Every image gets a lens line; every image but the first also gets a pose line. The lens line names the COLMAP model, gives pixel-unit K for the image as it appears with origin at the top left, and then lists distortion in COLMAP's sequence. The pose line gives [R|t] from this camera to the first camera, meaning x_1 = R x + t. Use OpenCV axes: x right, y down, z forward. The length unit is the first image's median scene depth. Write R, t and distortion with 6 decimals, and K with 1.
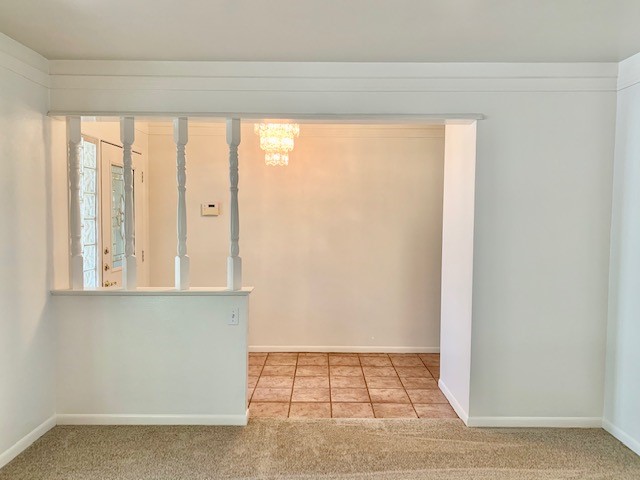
lens RADIAL K [[485.9, 0, 322.2], [0, 485.9, 242.0], [0, 0, 1]] dist [0.050812, -0.053454]
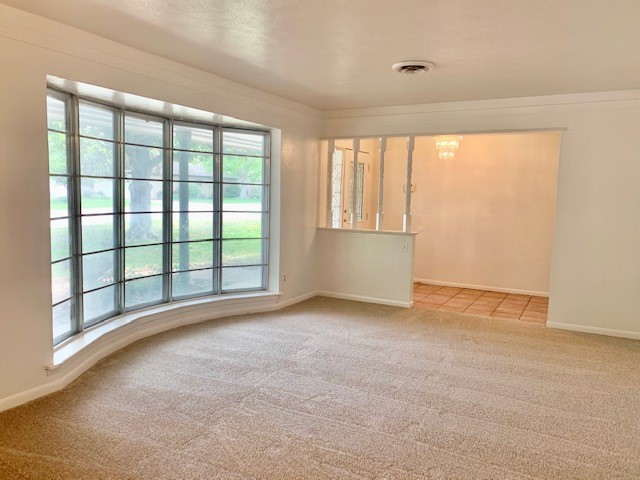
lens RADIAL K [[485.9, 0, 322.2], [0, 485.9, 242.0], [0, 0, 1]] dist [0.050812, -0.053454]
pose [[0.884900, 0.058136, -0.462140, 0.370892], [-0.040847, 0.998043, 0.047338, 0.061802], [0.463987, -0.023012, 0.885543, -0.726348]]
